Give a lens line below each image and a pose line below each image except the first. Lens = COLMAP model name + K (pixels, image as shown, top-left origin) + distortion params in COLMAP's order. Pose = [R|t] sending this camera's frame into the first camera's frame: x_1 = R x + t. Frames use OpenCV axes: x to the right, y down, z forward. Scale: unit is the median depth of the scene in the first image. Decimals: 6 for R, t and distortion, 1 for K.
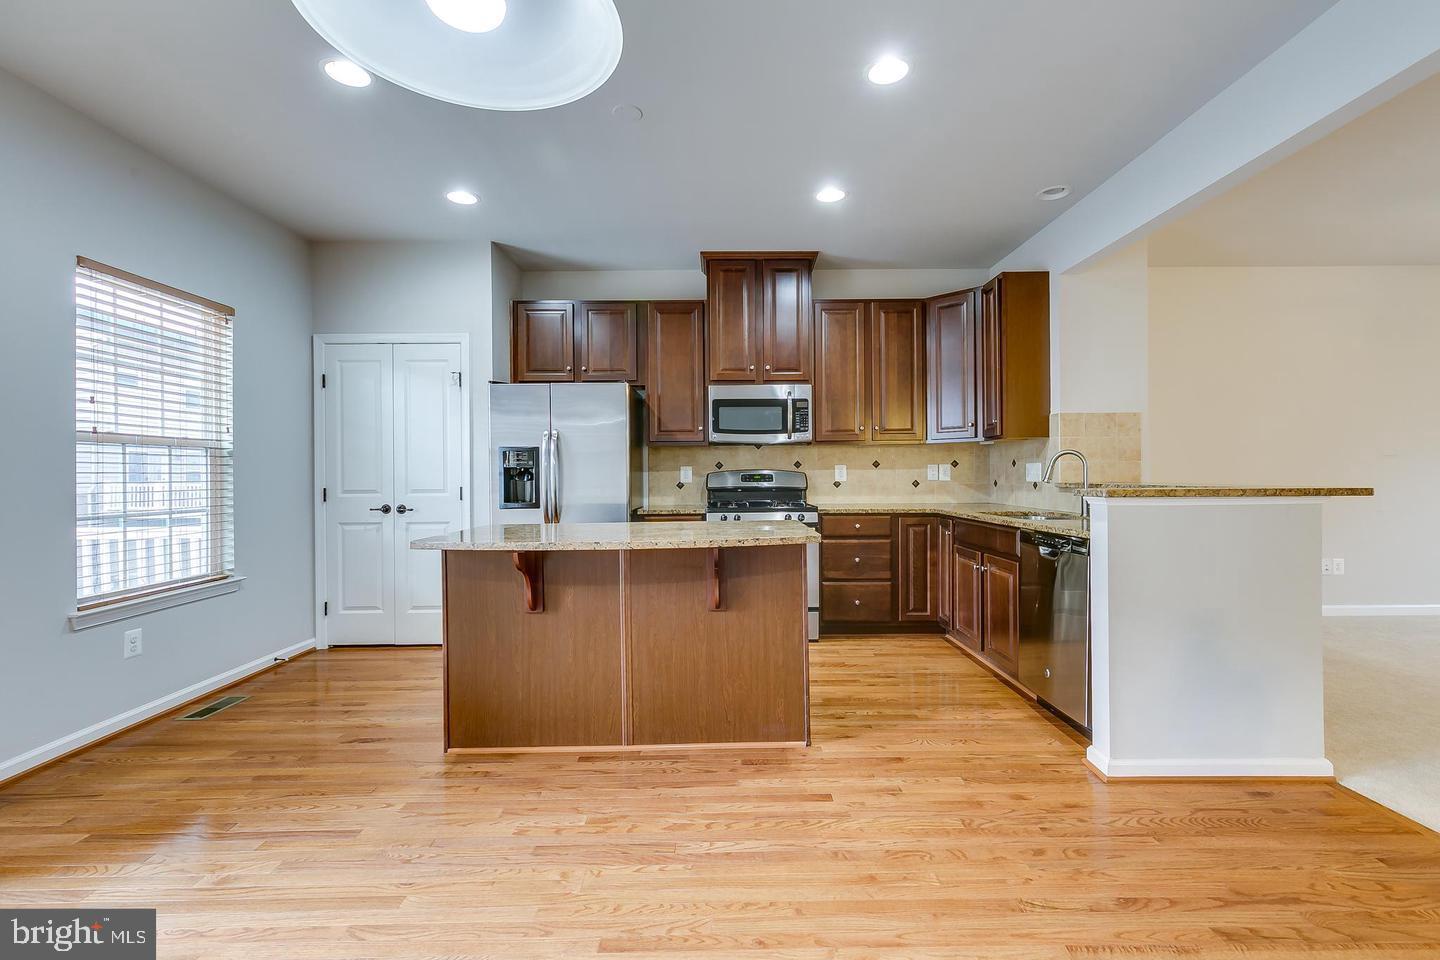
lens RADIAL K [[641.9, 0, 722.9], [0, 641.9, 477.6], [0, 0, 1]] dist [0.004333, -0.001650]
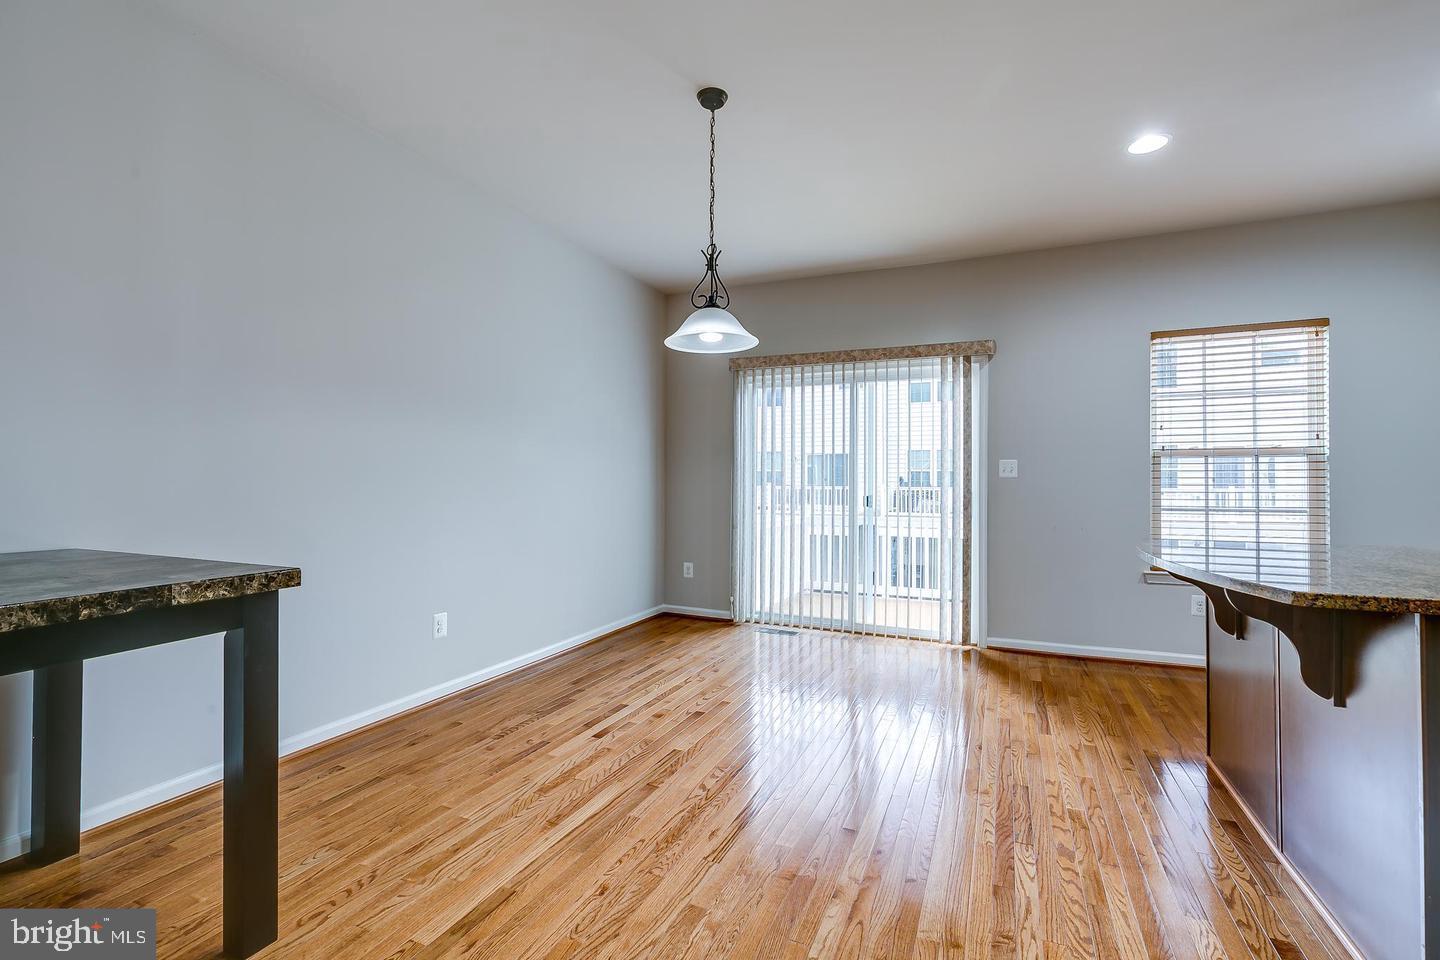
lens RADIAL K [[641.9, 0, 732.9], [0, 641.9, 478.7], [0, 0, 1]] dist [0.004333, -0.001650]
pose [[-0.398200, -0.000505, -0.917298, 0.630333], [-0.002091, 0.999998, 0.000357, -0.003389], [0.917296, 0.002061, -0.398200, 0.587569]]
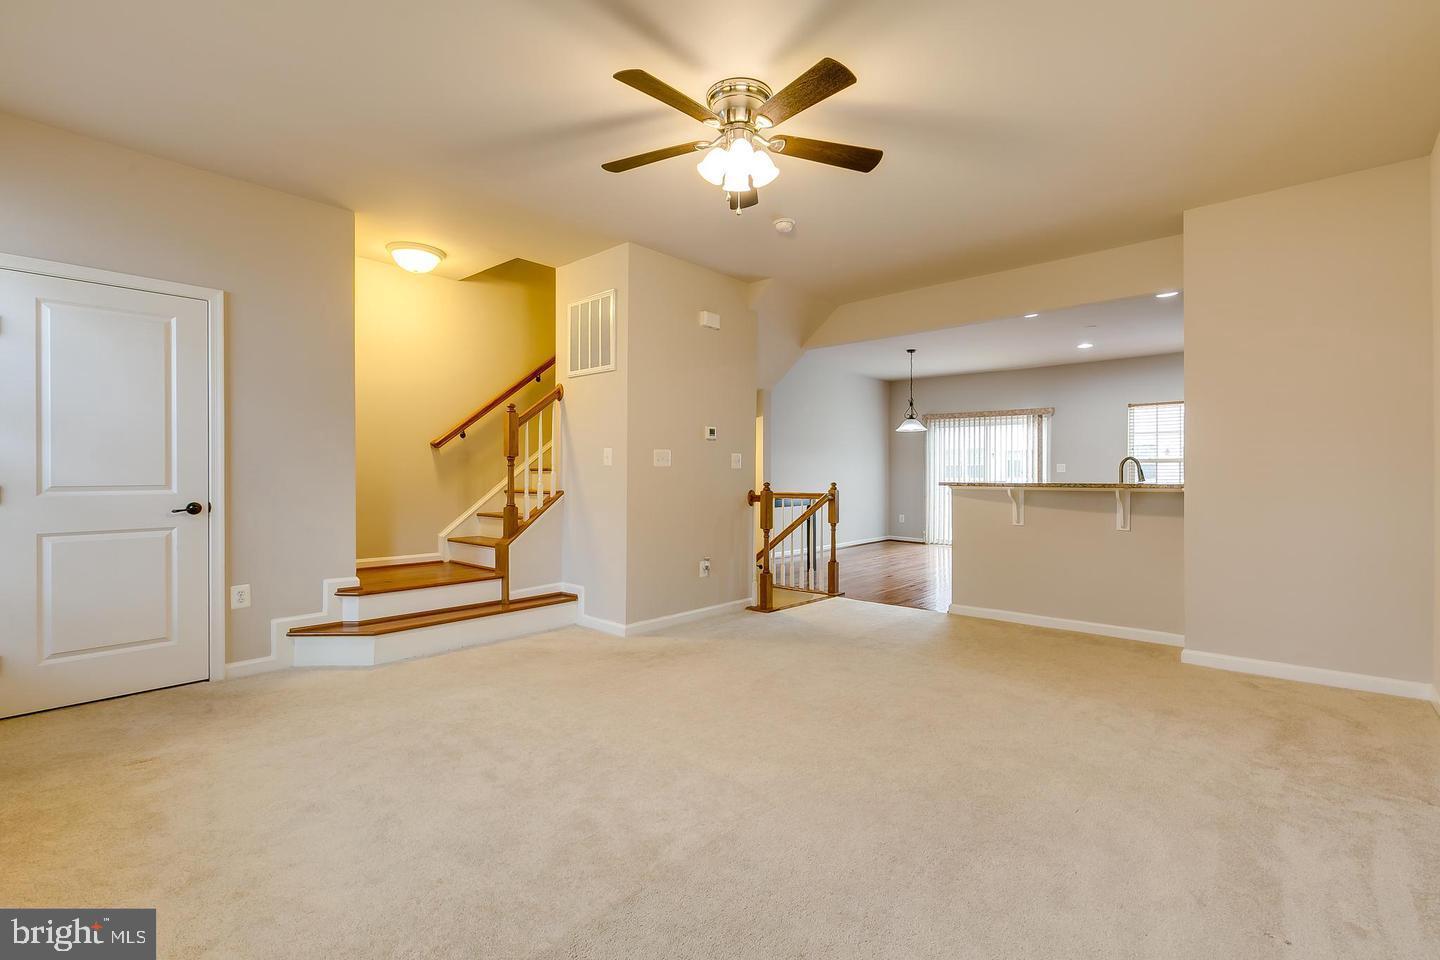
lens RADIAL K [[641.9, 0, 724.3], [0, 641.9, 474.1], [0, 0, 1]] dist [0.004333, -0.001650]
pose [[-0.674681, 0.007191, -0.738075, 2.248382], [0.003148, 0.999971, 0.006865, -0.024344], [0.738103, 0.002308, -0.674684, 1.396409]]
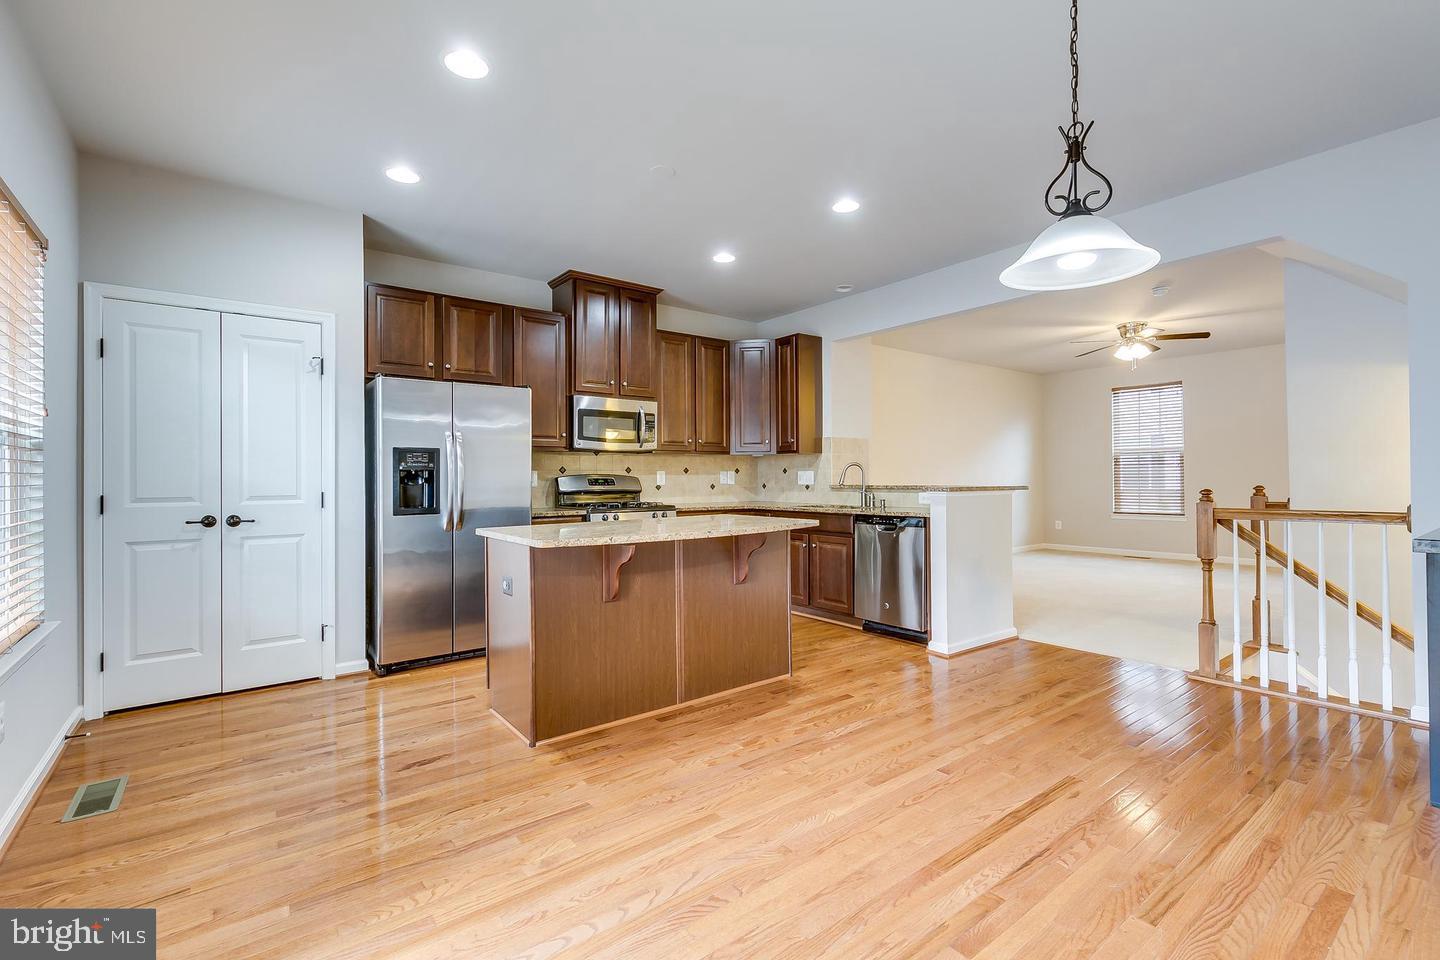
lens RADIAL K [[641.9, 0, 727.4], [0, 641.9, 478.8], [0, 0, 1]] dist [0.004333, -0.001650]
pose [[0.796228, 0.002664, 0.604990, -0.656413], [0.002647, 0.999965, -0.007887, 0.006659], [-0.604991, 0.007881, 0.796194, -0.006813]]
